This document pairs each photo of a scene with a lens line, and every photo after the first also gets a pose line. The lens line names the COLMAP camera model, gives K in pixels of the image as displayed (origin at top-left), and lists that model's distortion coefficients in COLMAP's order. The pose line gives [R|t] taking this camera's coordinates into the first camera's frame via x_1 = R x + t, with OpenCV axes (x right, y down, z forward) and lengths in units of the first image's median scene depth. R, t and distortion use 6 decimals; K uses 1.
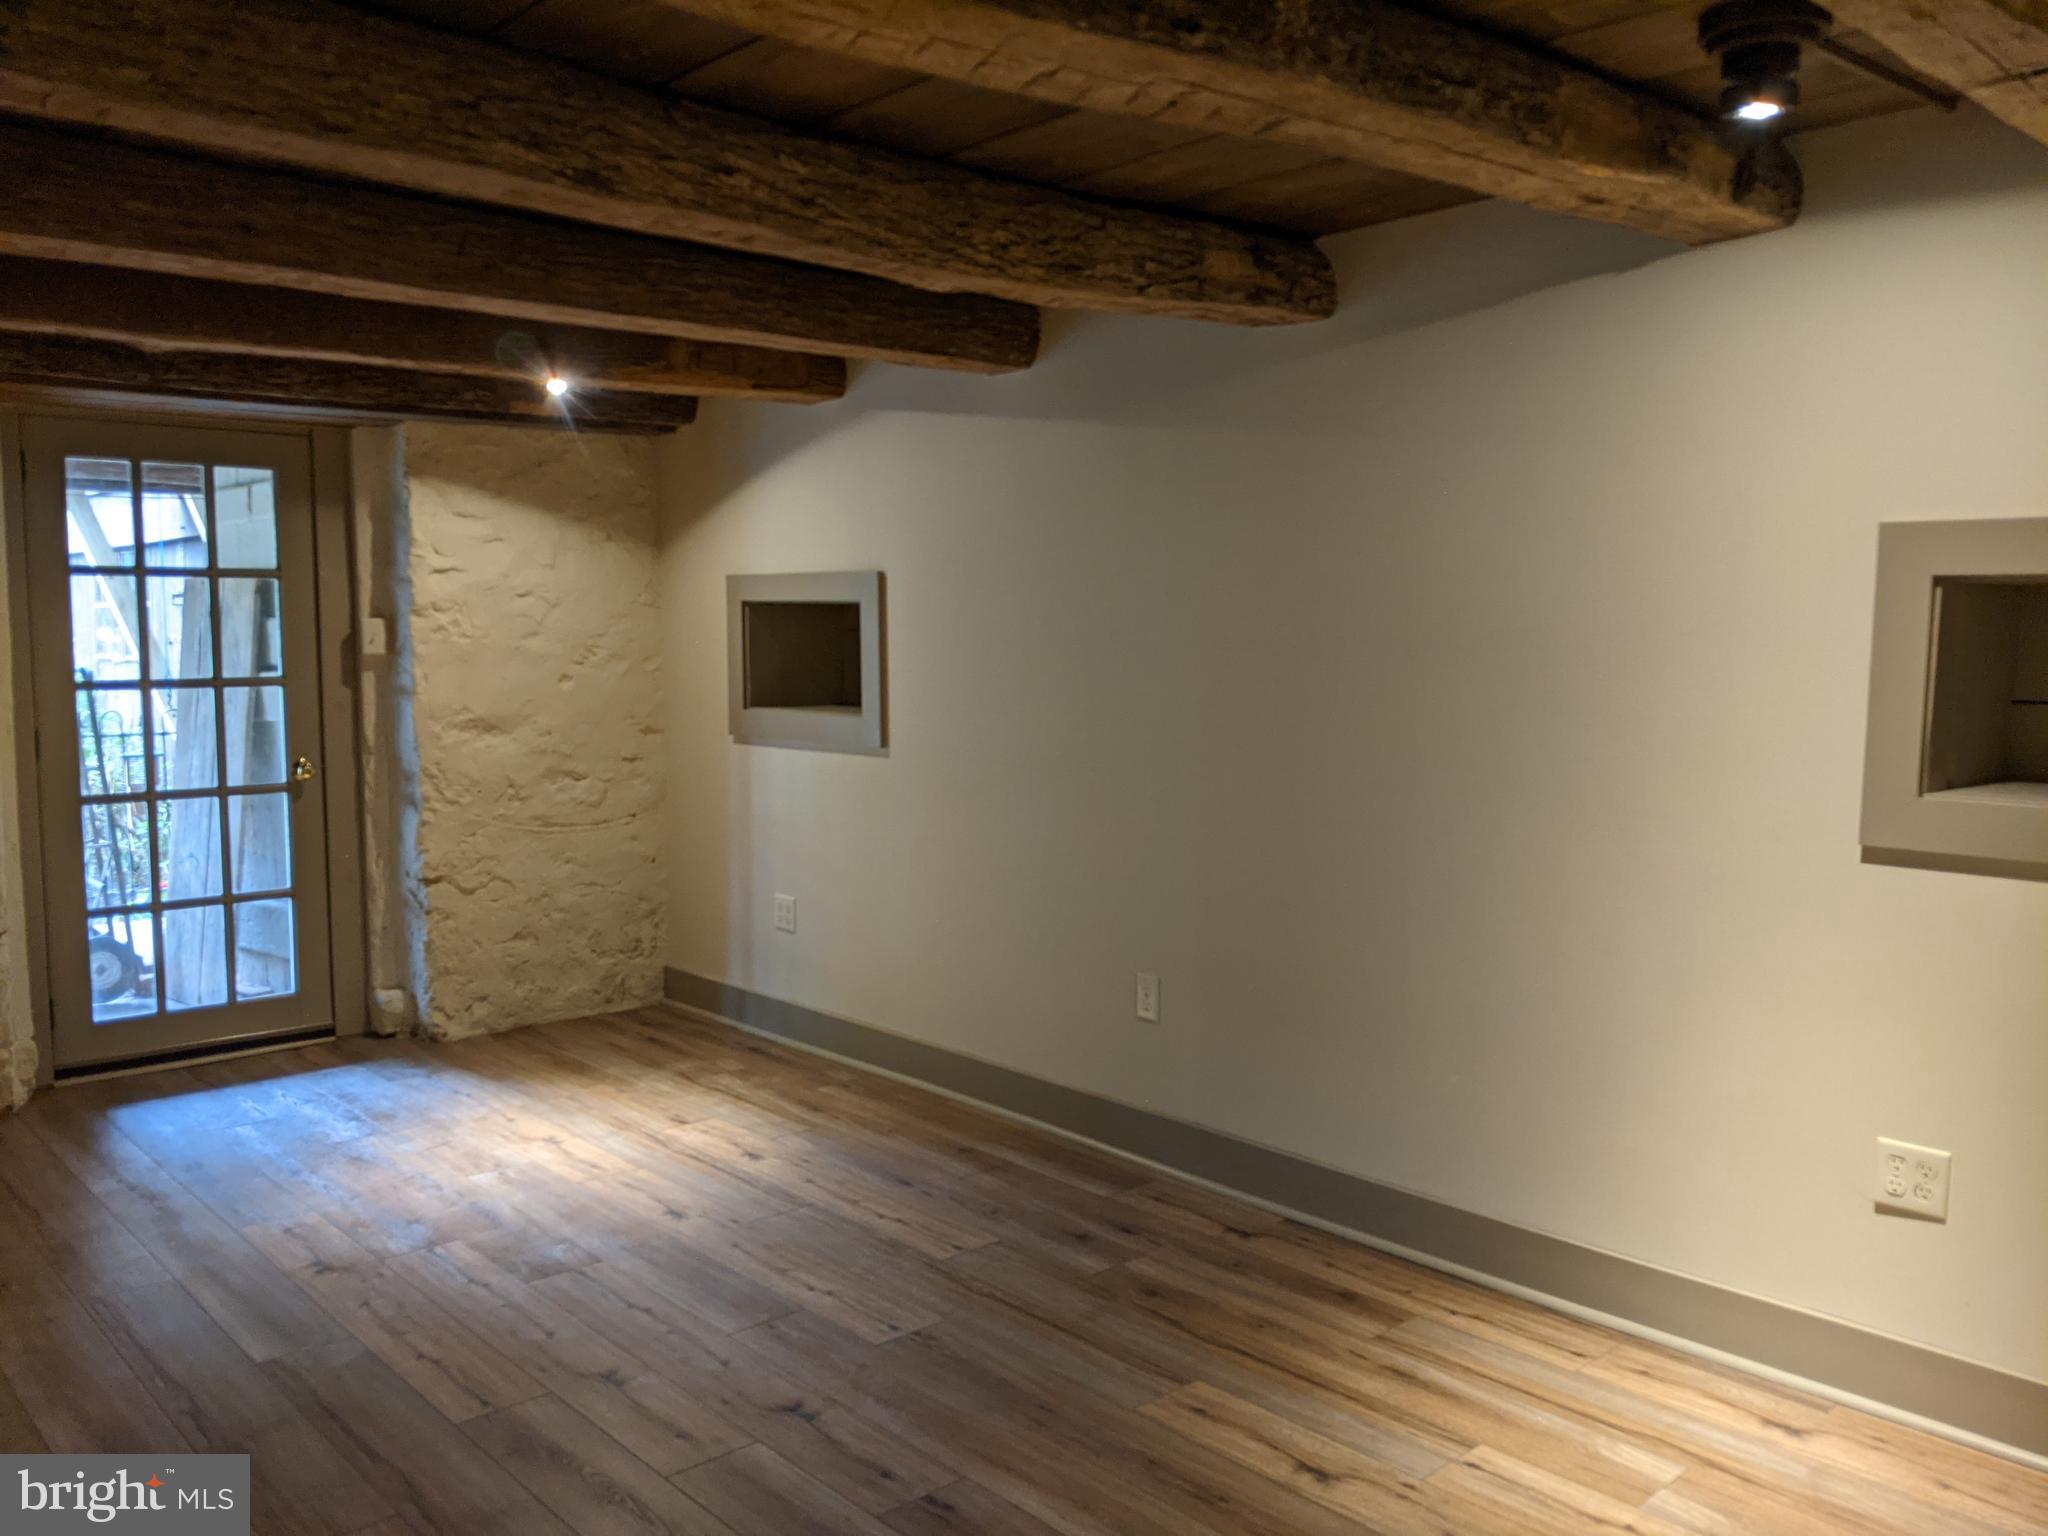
lens RADIAL K [[1698.1, 0, 1014.4], [0, 1698.1, 765.3], [0, 0, 1]] dist [0.039065, -0.049841]
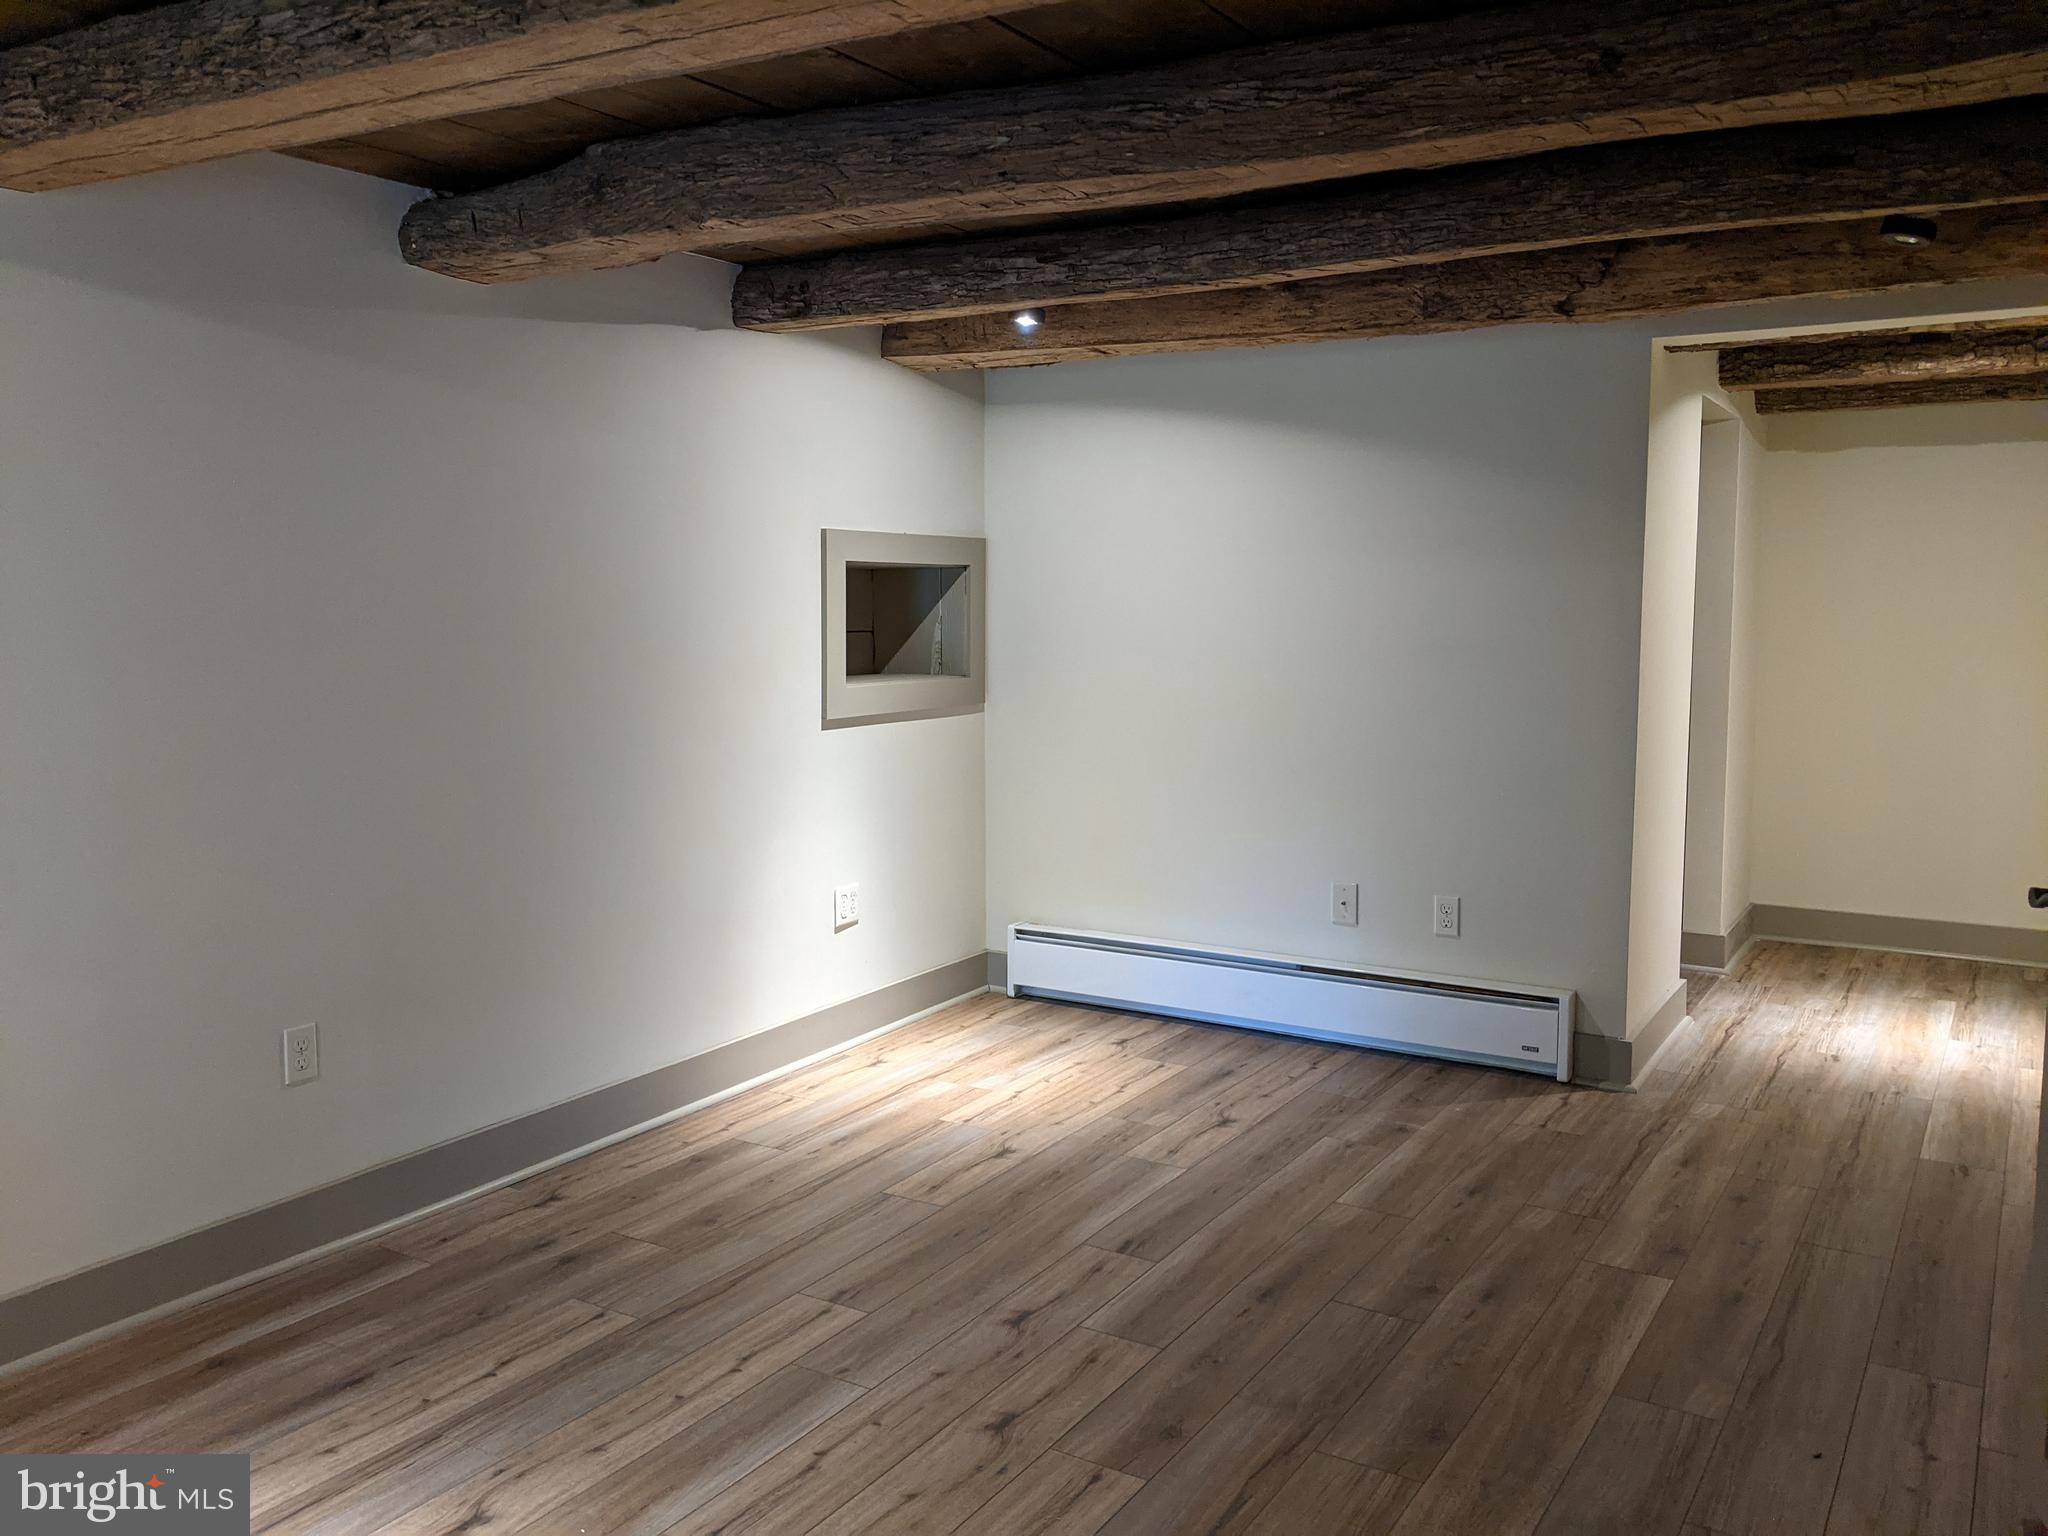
lens RADIAL K [[1698.1, 0, 1014.4], [0, 1698.1, 765.3], [0, 0, 1]] dist [0.039065, -0.049841]
pose [[-0.302257, -0.100669, 0.947896, -1.085982], [0.088863, 0.987102, 0.133168, -0.108198], [-0.949075, 0.124484, -0.289413, 1.241429]]
